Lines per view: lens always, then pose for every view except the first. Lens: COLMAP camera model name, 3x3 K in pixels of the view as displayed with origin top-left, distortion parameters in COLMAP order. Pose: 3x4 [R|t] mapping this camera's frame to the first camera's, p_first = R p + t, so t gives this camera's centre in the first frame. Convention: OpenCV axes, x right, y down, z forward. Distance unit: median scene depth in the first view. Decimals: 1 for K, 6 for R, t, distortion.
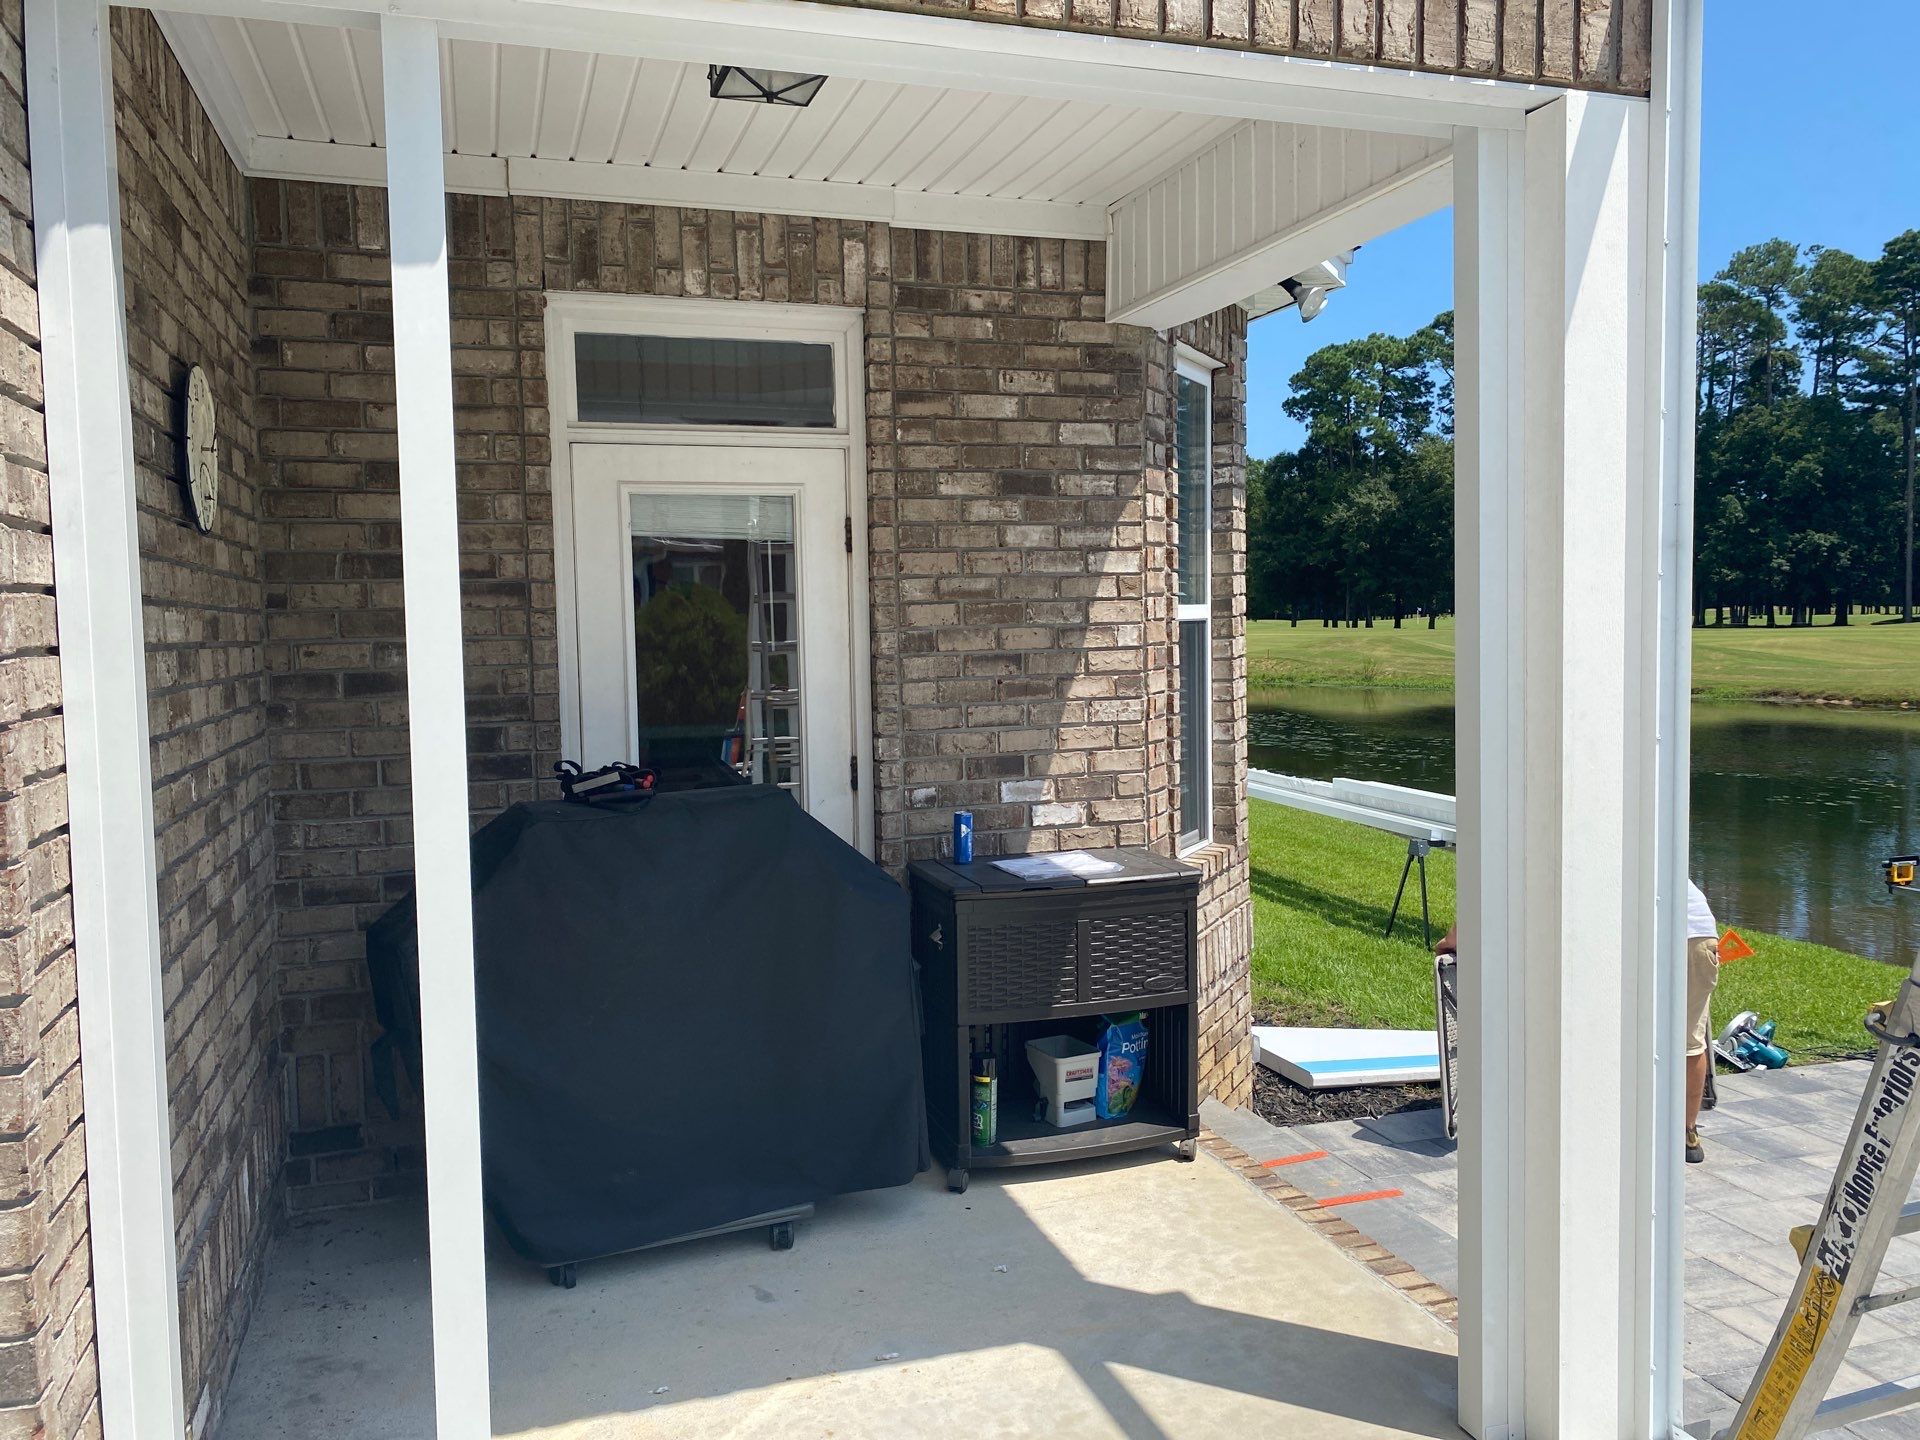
lens RADIAL K [[1467.0, 0, 977.1], [0, 1467.0, 725.9], [0, 0, 1]] dist [0.035051, -0.044867]
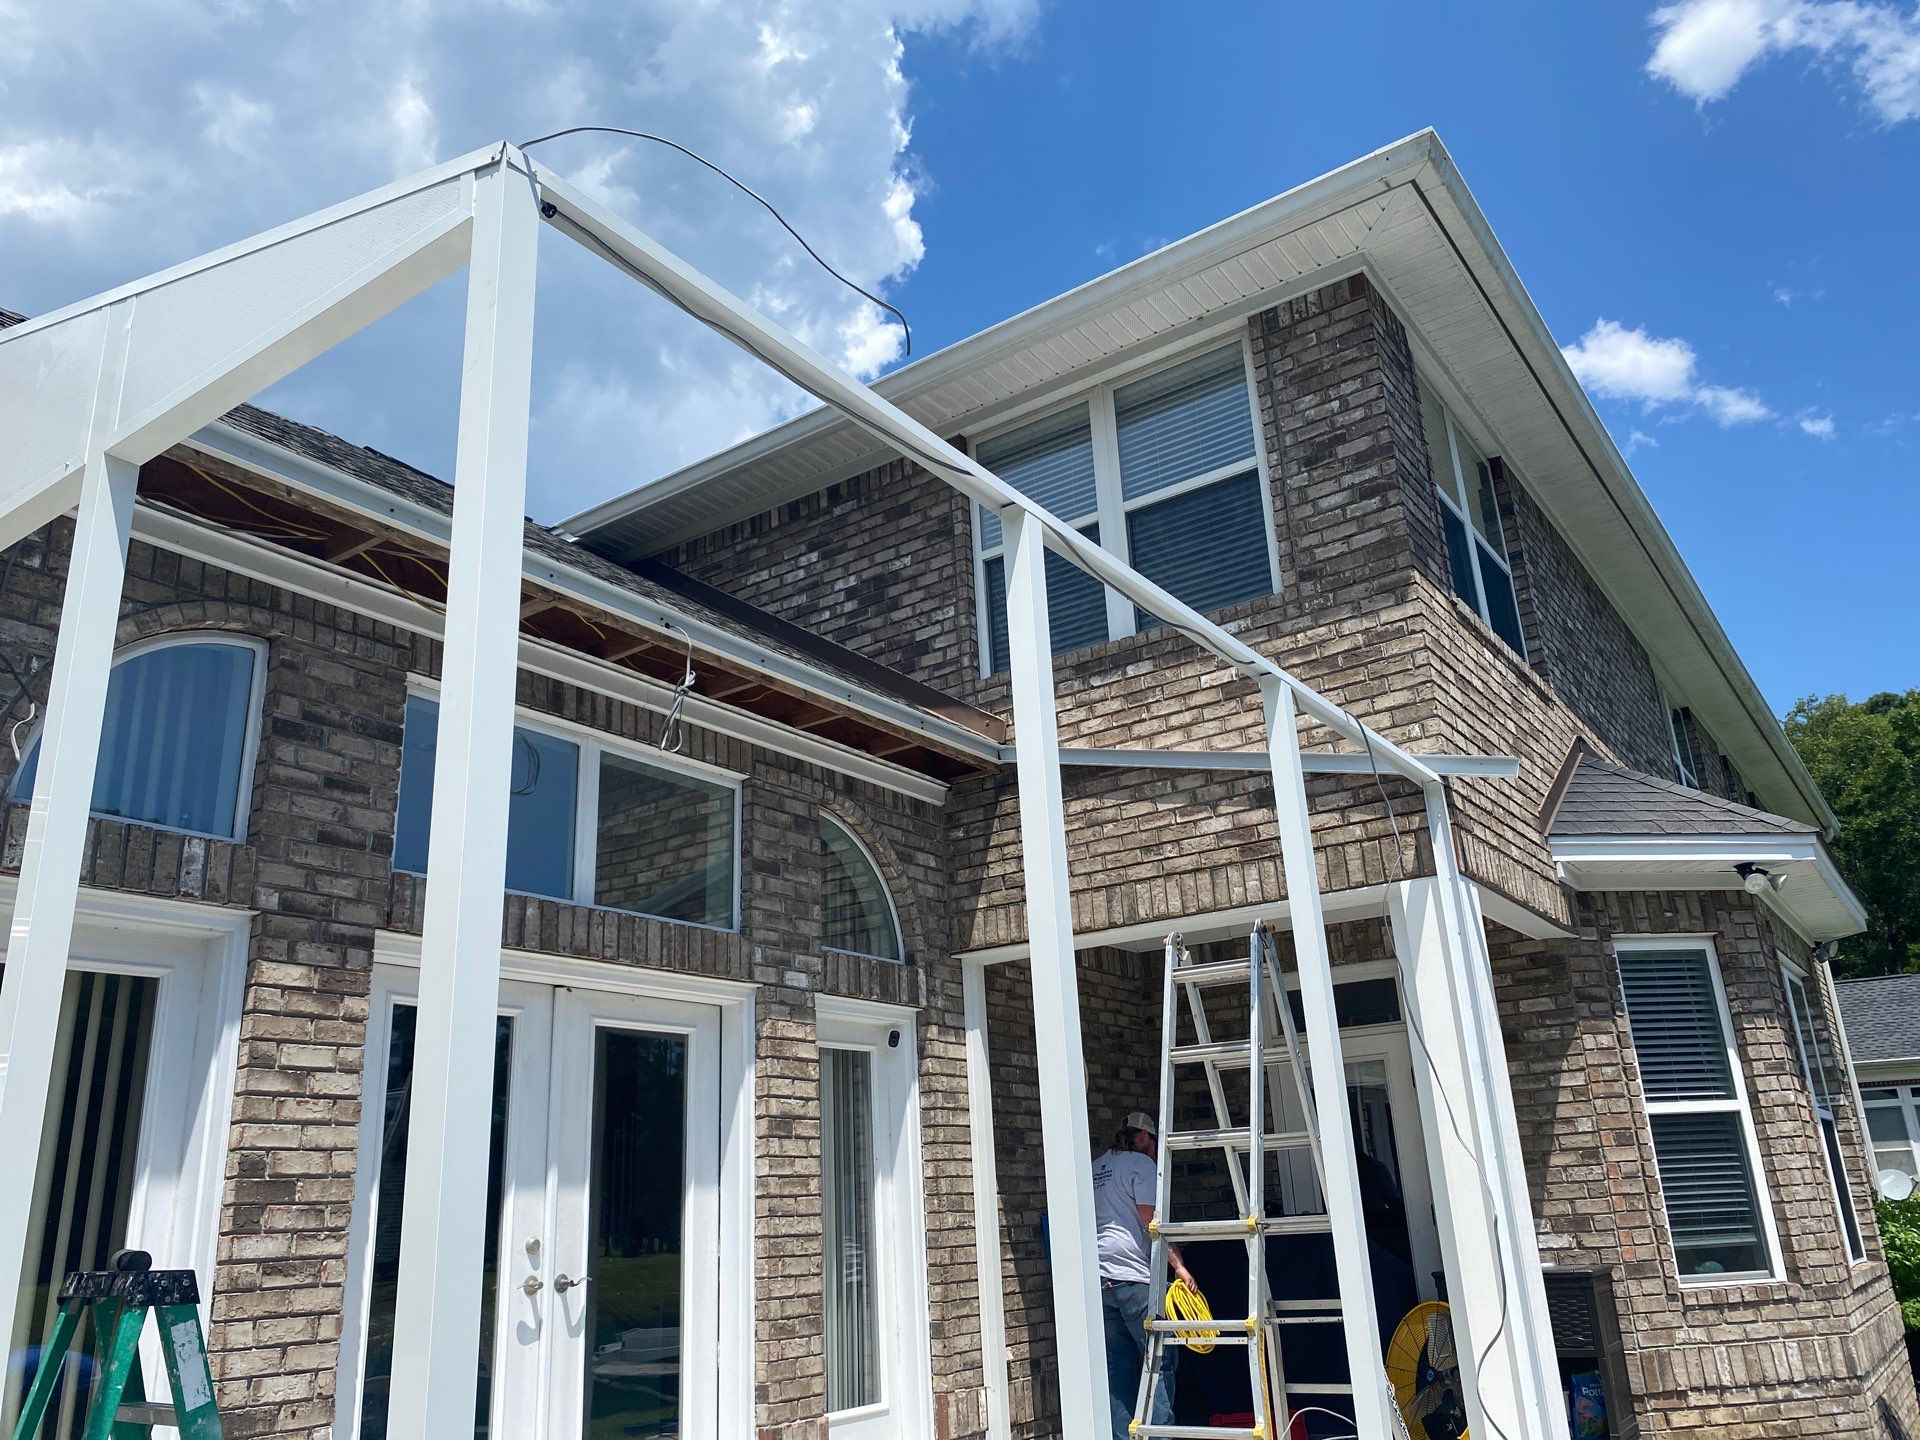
lens RADIAL K [[1467.0, 0, 943.7], [0, 1467.0, 717.7], [0, 0, 1]] dist [0.035051, -0.044867]
pose [[0.587308, -0.274032, -0.761562, 1.082918], [-0.024012, 0.934625, -0.354823, 0.117548], [0.809008, 0.226676, 0.542333, -0.580239]]
